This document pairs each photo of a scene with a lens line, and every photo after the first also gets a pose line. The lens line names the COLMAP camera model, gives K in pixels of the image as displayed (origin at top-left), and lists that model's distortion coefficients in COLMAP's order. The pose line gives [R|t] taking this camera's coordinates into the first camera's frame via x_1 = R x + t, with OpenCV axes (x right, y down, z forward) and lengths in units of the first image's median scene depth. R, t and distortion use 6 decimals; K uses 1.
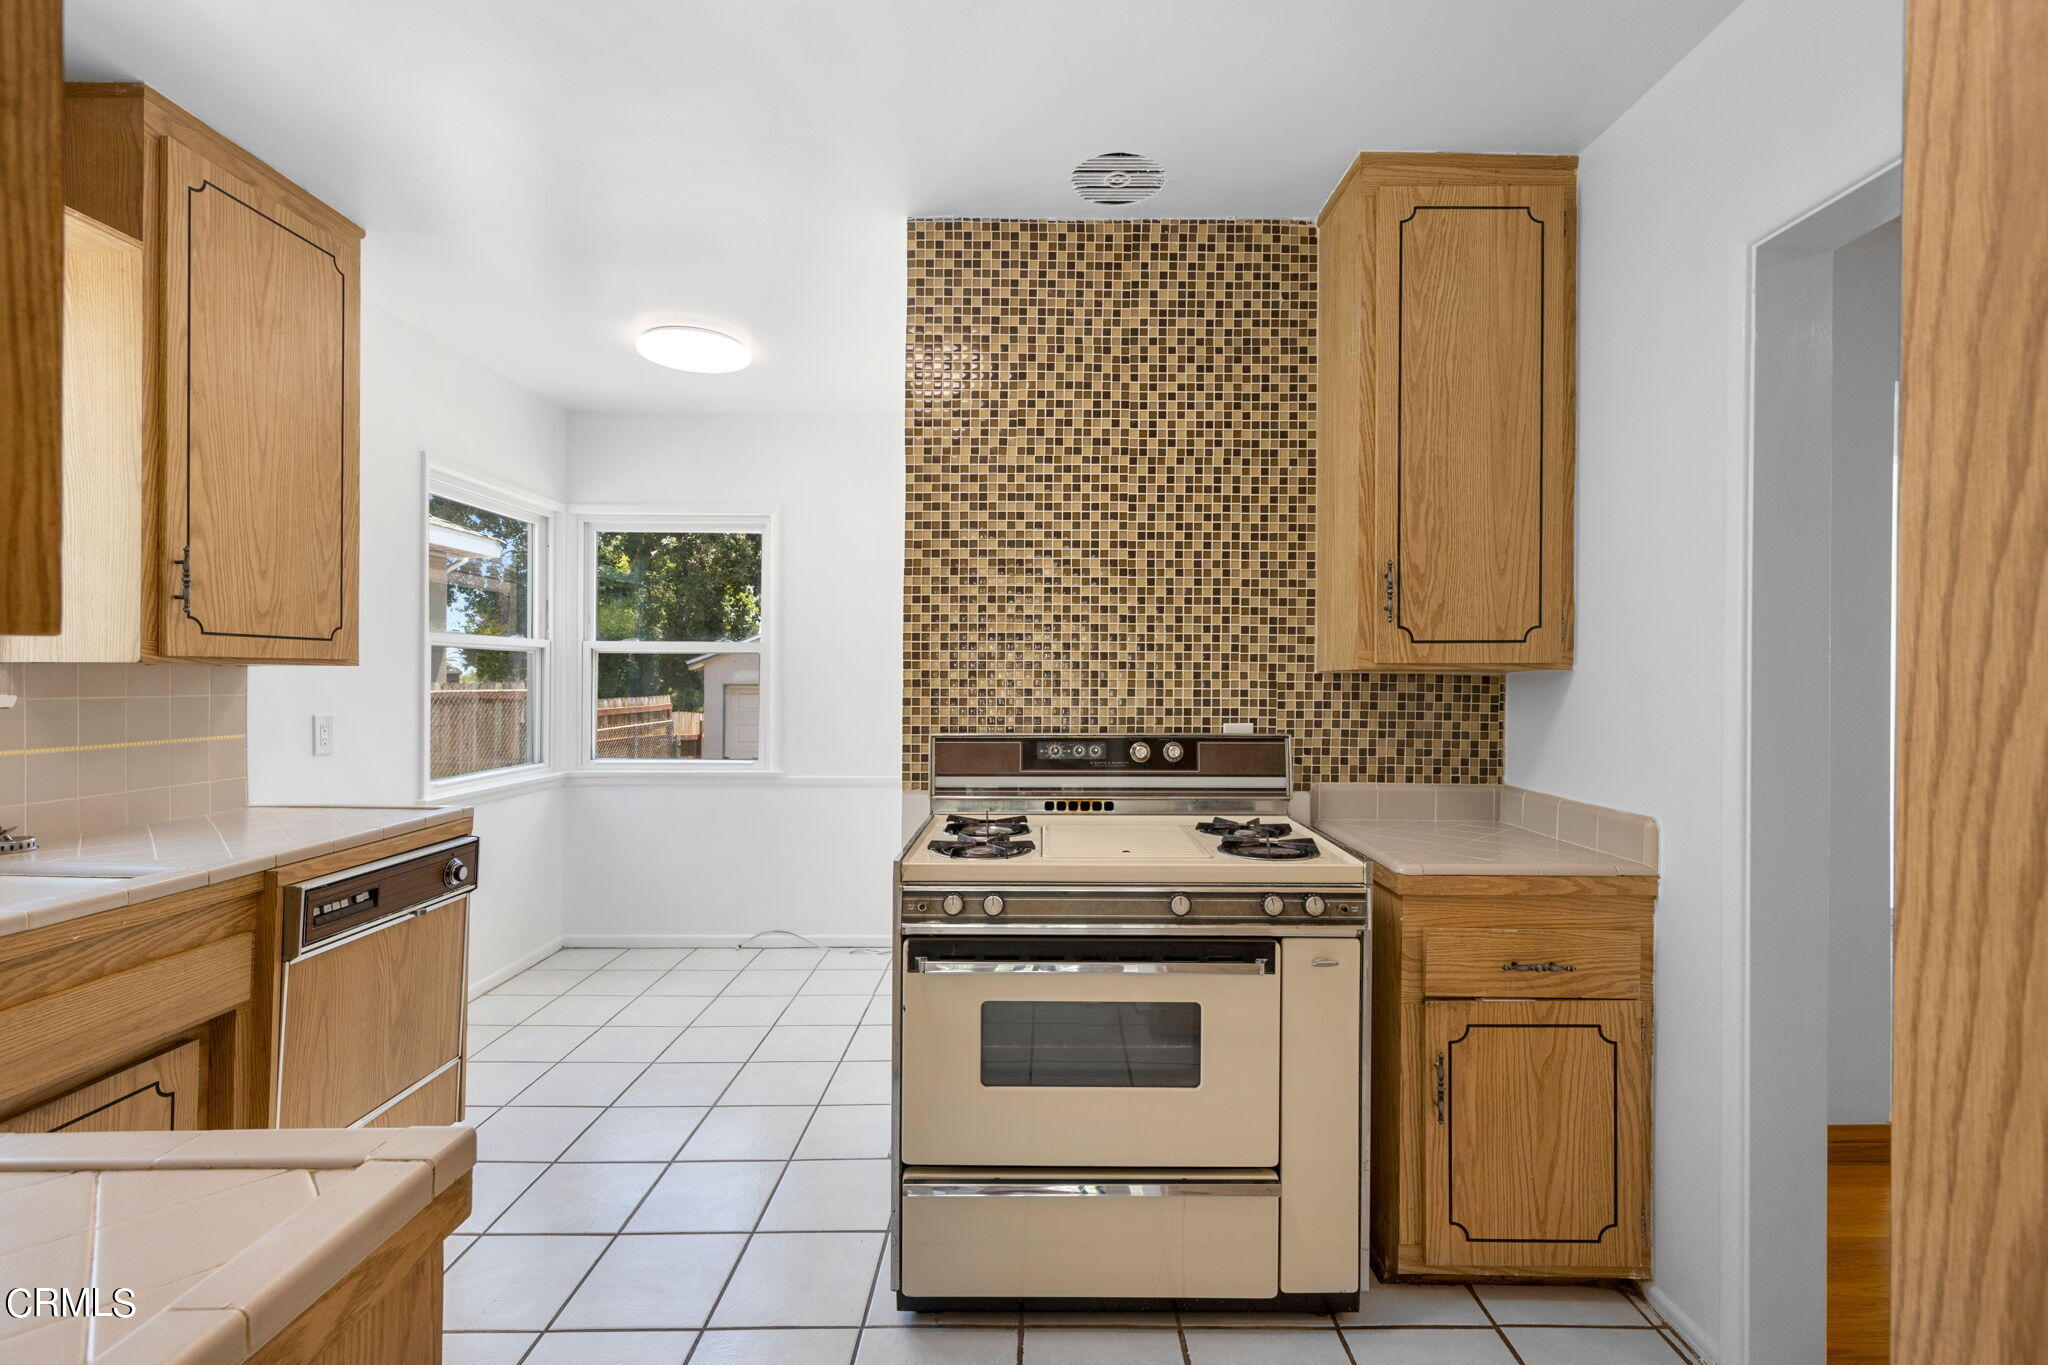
lens RADIAL K [[916.1, 0, 1027.8], [0, 916.1, 681.0], [0, 0, 1]] dist [0.010749, -0.002127]
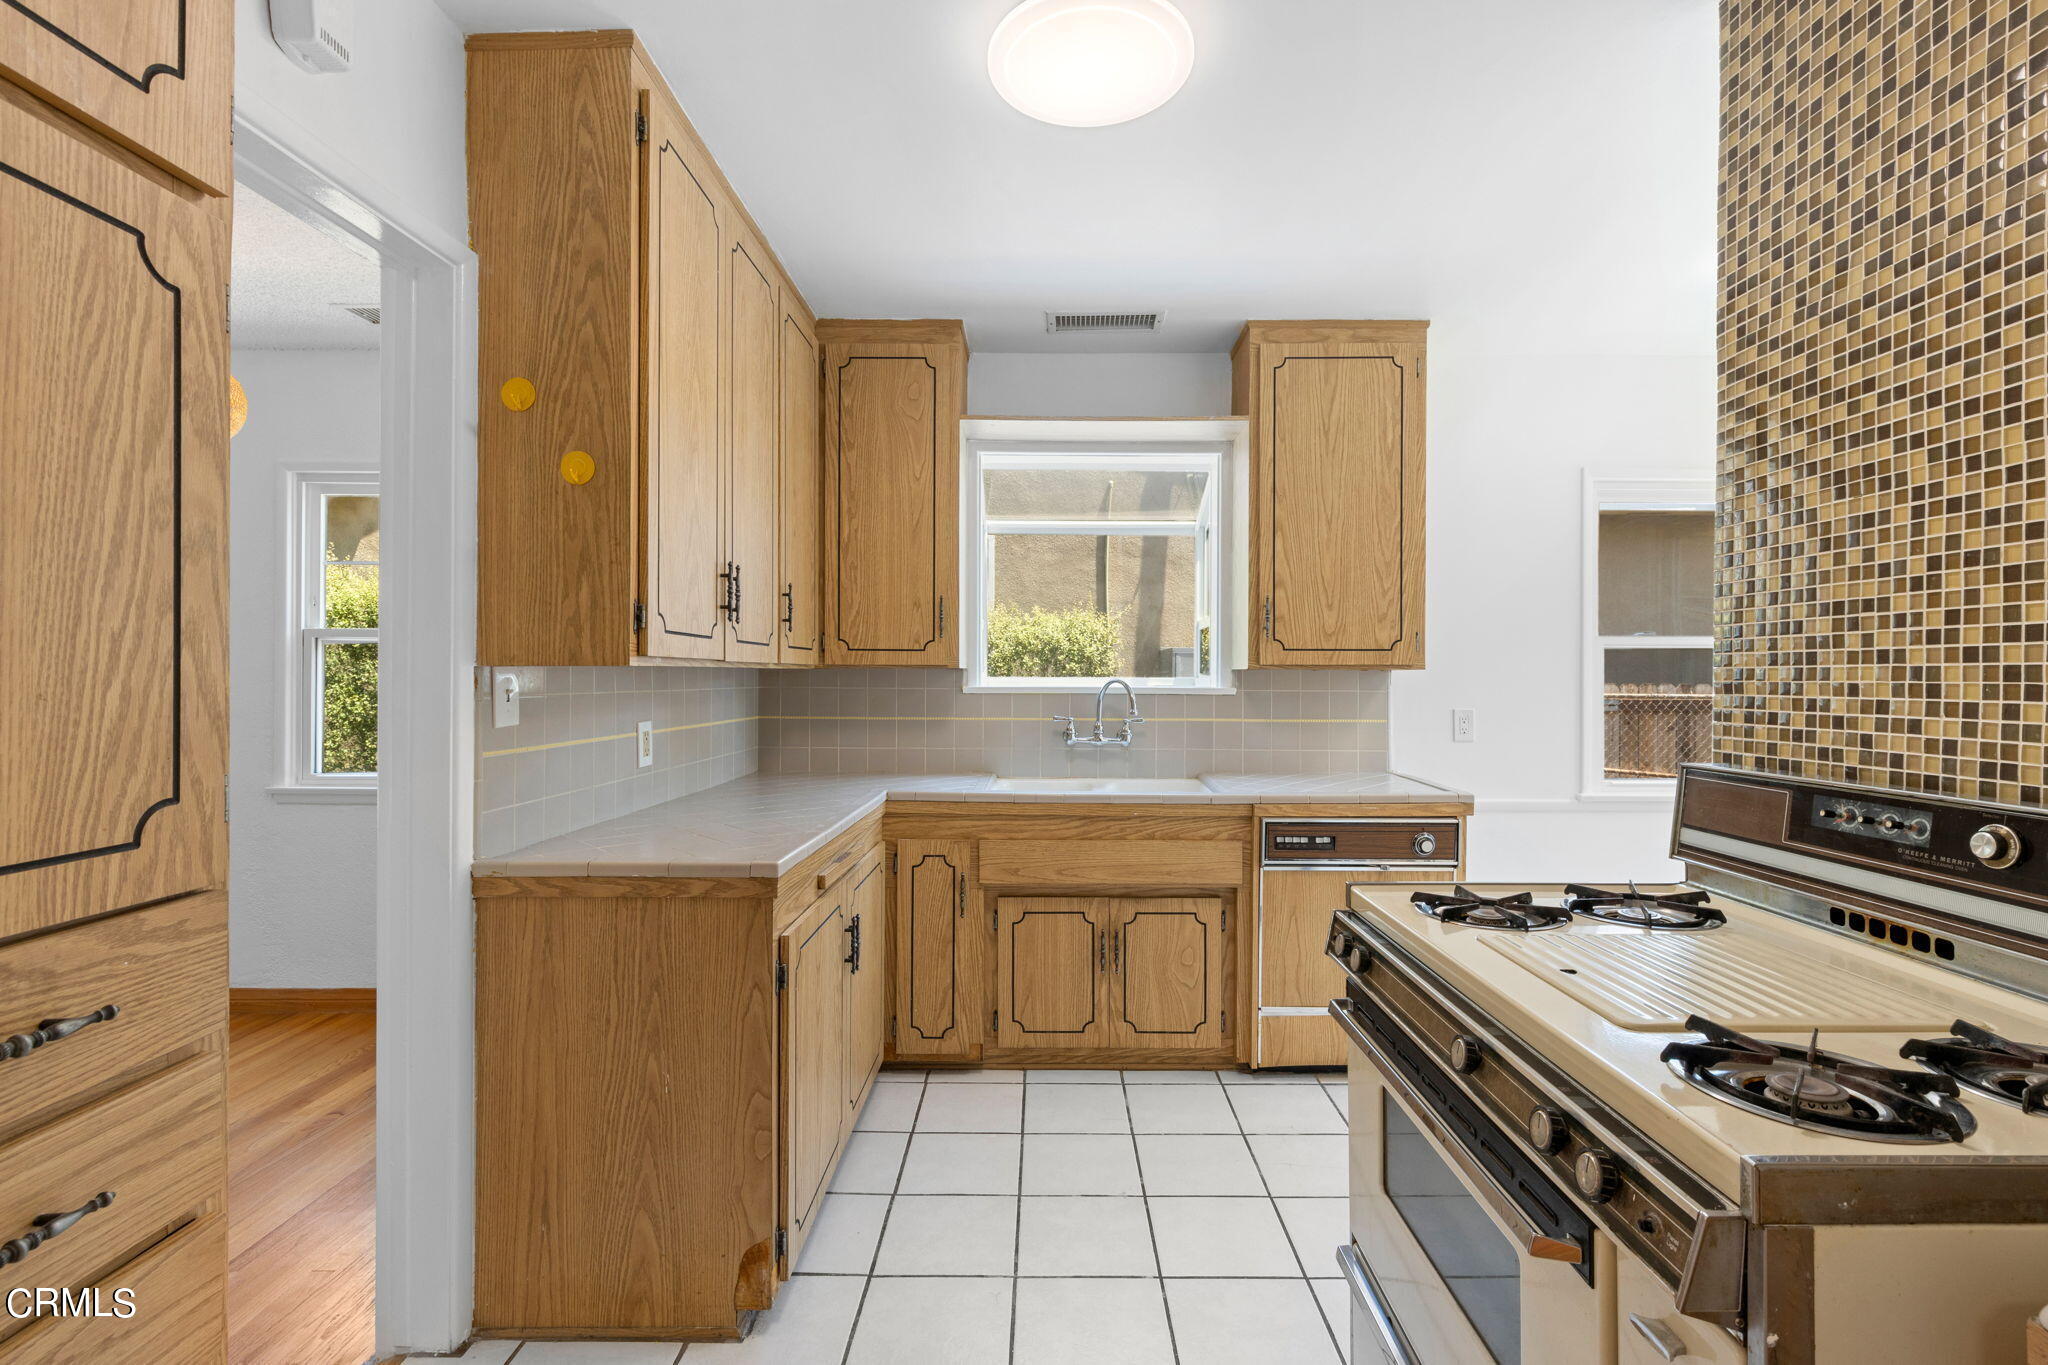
lens RADIAL K [[916.1, 0, 1057.7], [0, 916.1, 668.8], [0, 0, 1]] dist [0.010749, -0.002127]
pose [[0.014056, -0.009761, -0.999854, 0.537670], [-0.009501, 0.999906, -0.009895, -0.000342], [0.999856, 0.009638, 0.013962, 0.507389]]
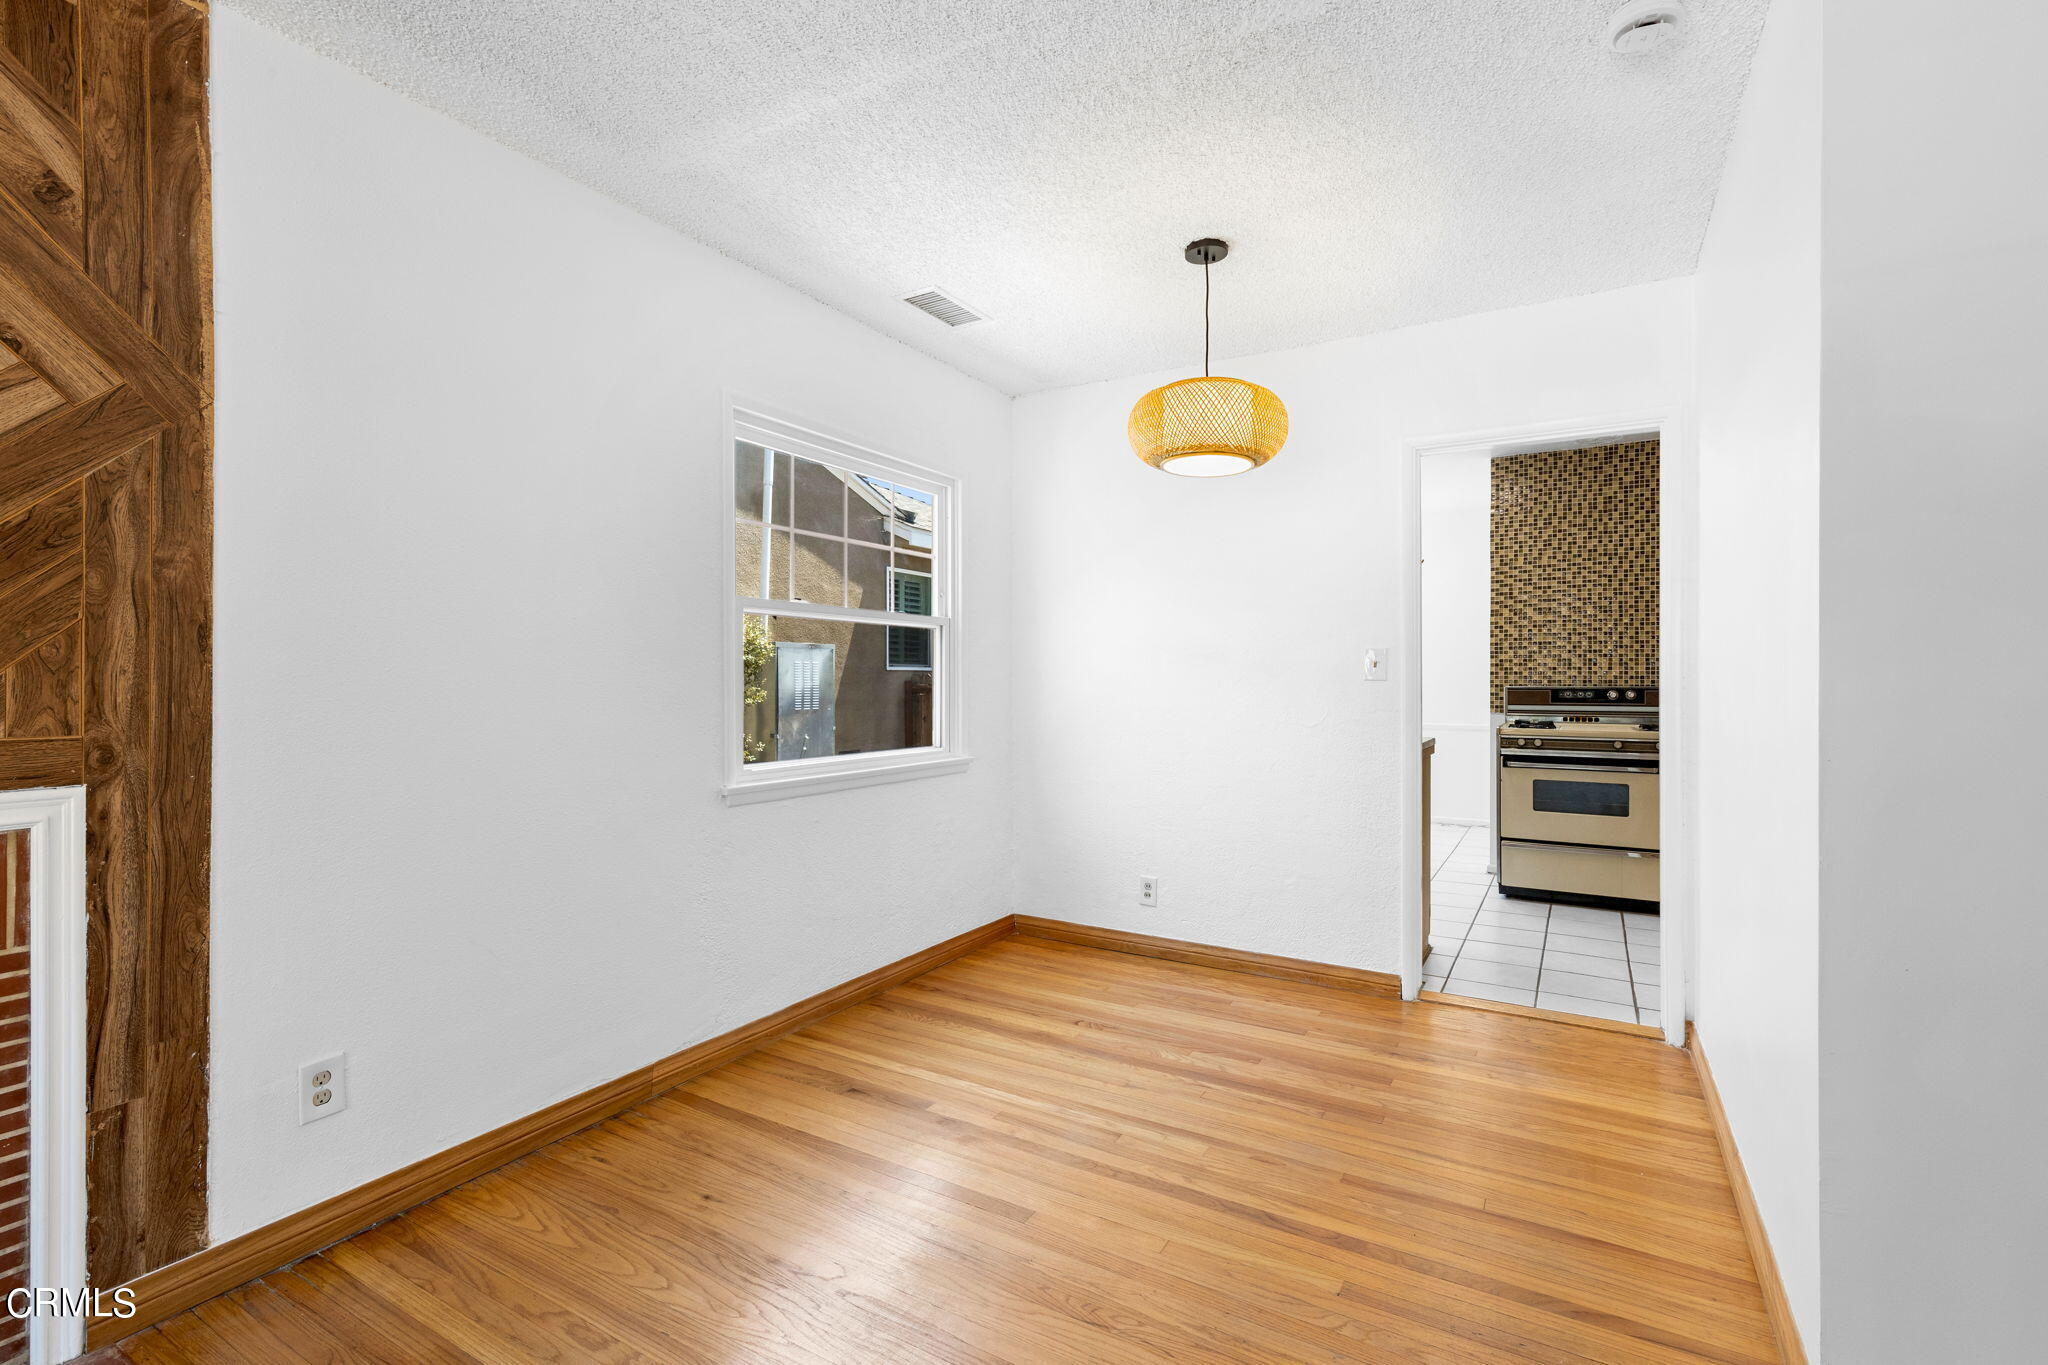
lens RADIAL K [[916.1, 0, 1056.6], [0, 916.1, 678.7], [0, 0, 1]] dist [0.010749, -0.002127]
pose [[0.871428, -0.008267, -0.490454, 0.040293], [0.003733, 0.999941, -0.010222, 0.053724], [0.490510, 0.007077, 0.871407, -1.468527]]
